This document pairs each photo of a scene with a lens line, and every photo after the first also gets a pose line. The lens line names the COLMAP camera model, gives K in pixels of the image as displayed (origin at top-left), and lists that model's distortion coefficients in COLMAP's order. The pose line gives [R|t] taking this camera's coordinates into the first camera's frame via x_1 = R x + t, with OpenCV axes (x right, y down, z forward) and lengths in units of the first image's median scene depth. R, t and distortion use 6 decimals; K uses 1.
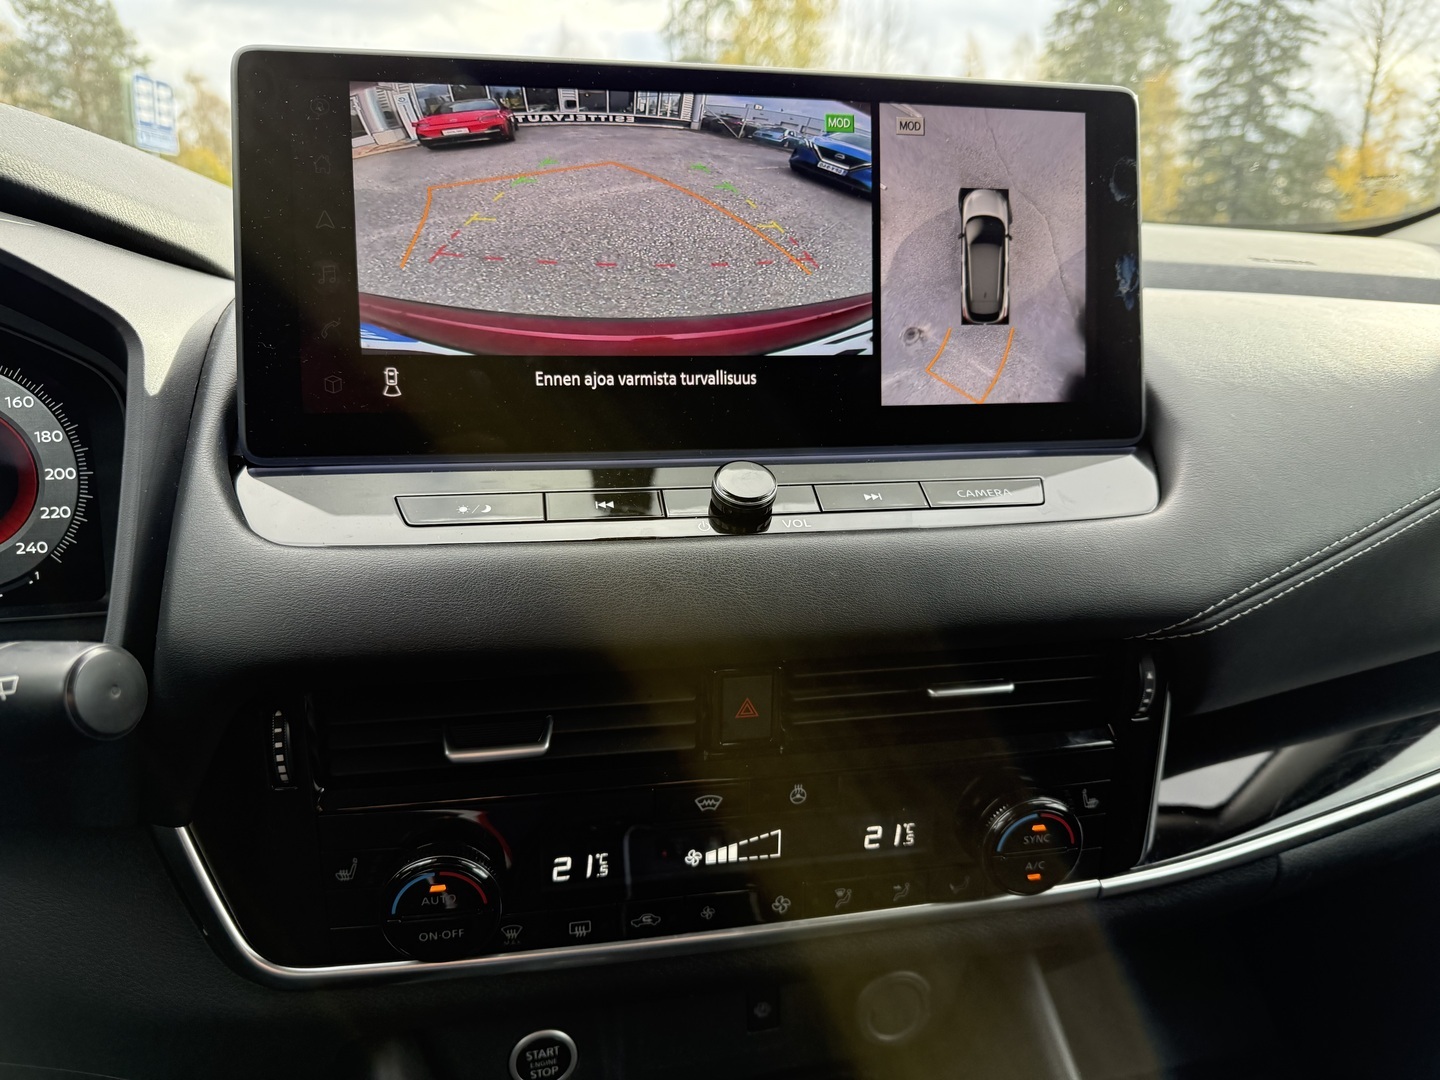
lens RADIAL K [[1066.0, 0, 751.9], [0, 1066.0, 535.1], [0, 0, 1]] dist [0.022929, -0.004806]
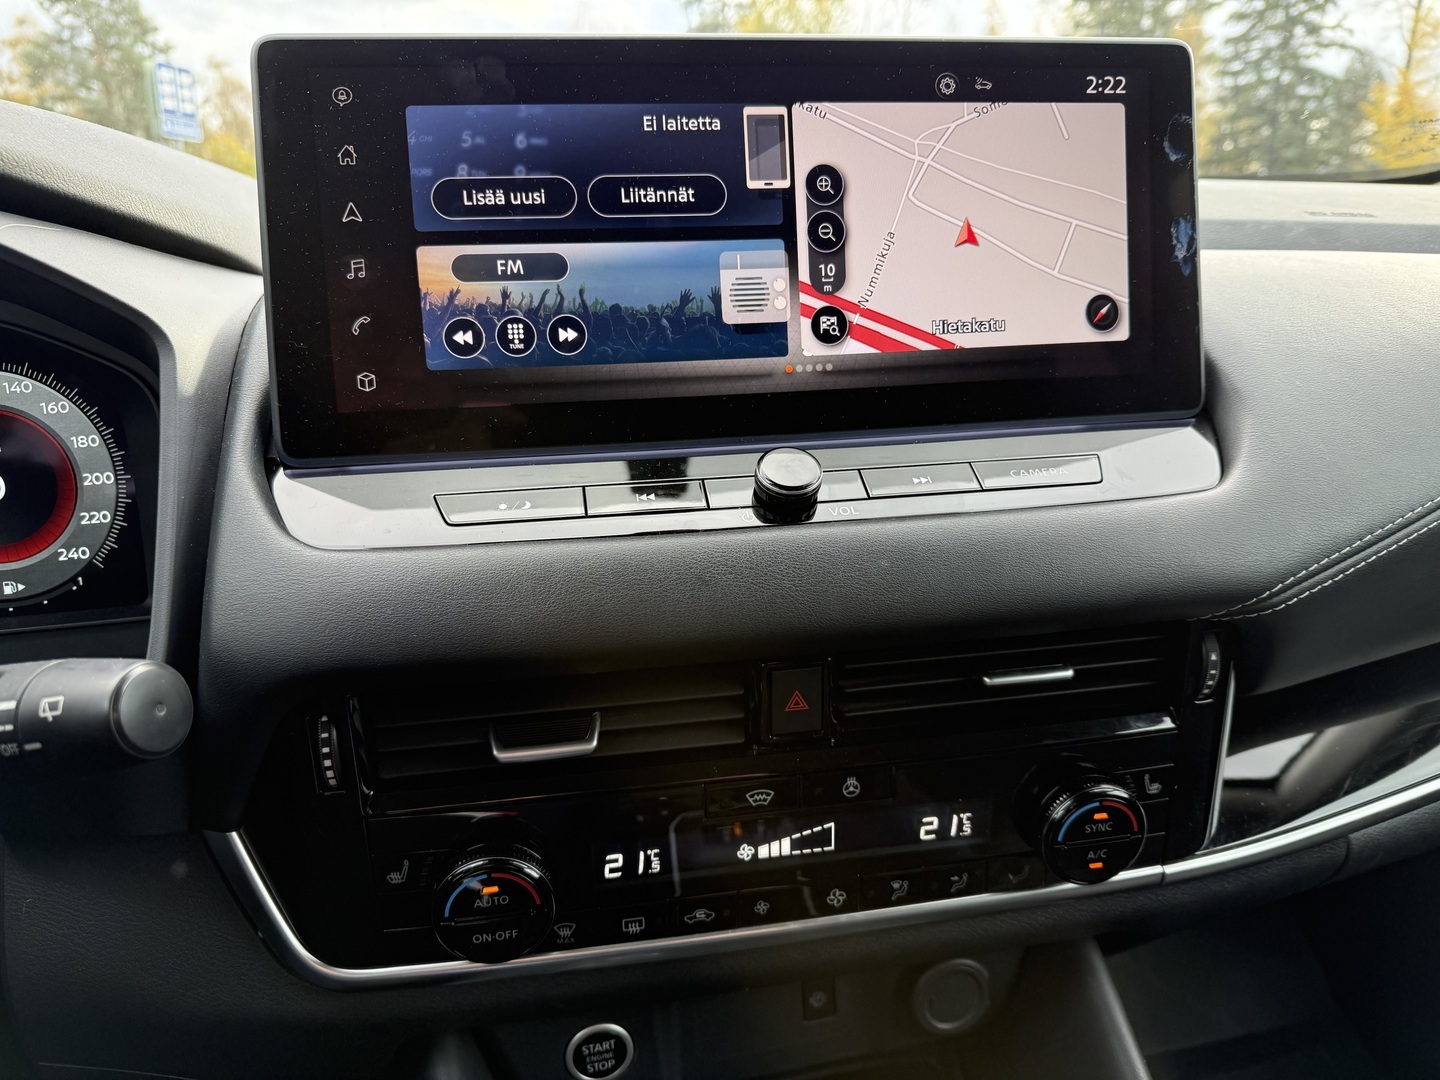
lens RADIAL K [[1066.0, 0, 748.3], [0, 1066.0, 536.3], [0, 0, 1]] dist [0.022929, -0.004806]
pose [[0.999133, -0.025888, -0.032616, -0.012563], [0.026846, 0.999210, 0.029308, -0.016645], [0.031831, -0.030158, 0.999038, 0.026282]]
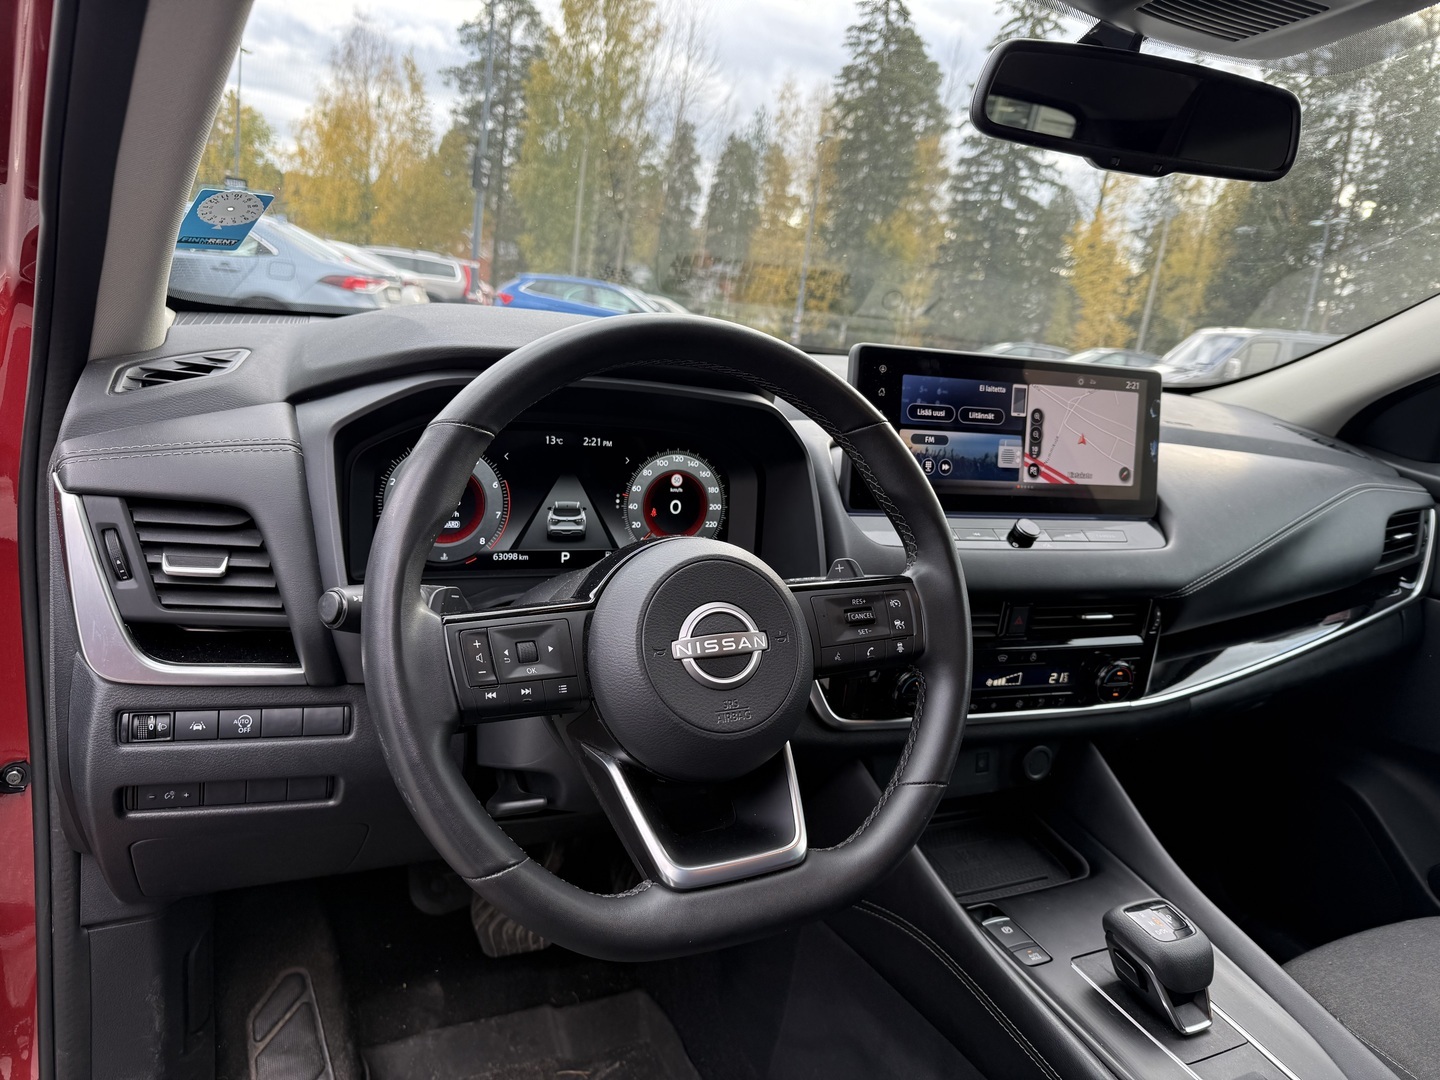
lens RADIAL K [[1066.0, 0, 734.9], [0, 1066.0, 537.6], [0, 0, 1]] dist [0.022929, -0.004806]
pose [[0.977707, 0.047532, 0.204525, -1.075213], [-0.045598, 0.998859, -0.014164, 0.036166], [-0.204965, 0.004523, 0.978759, -1.180841]]
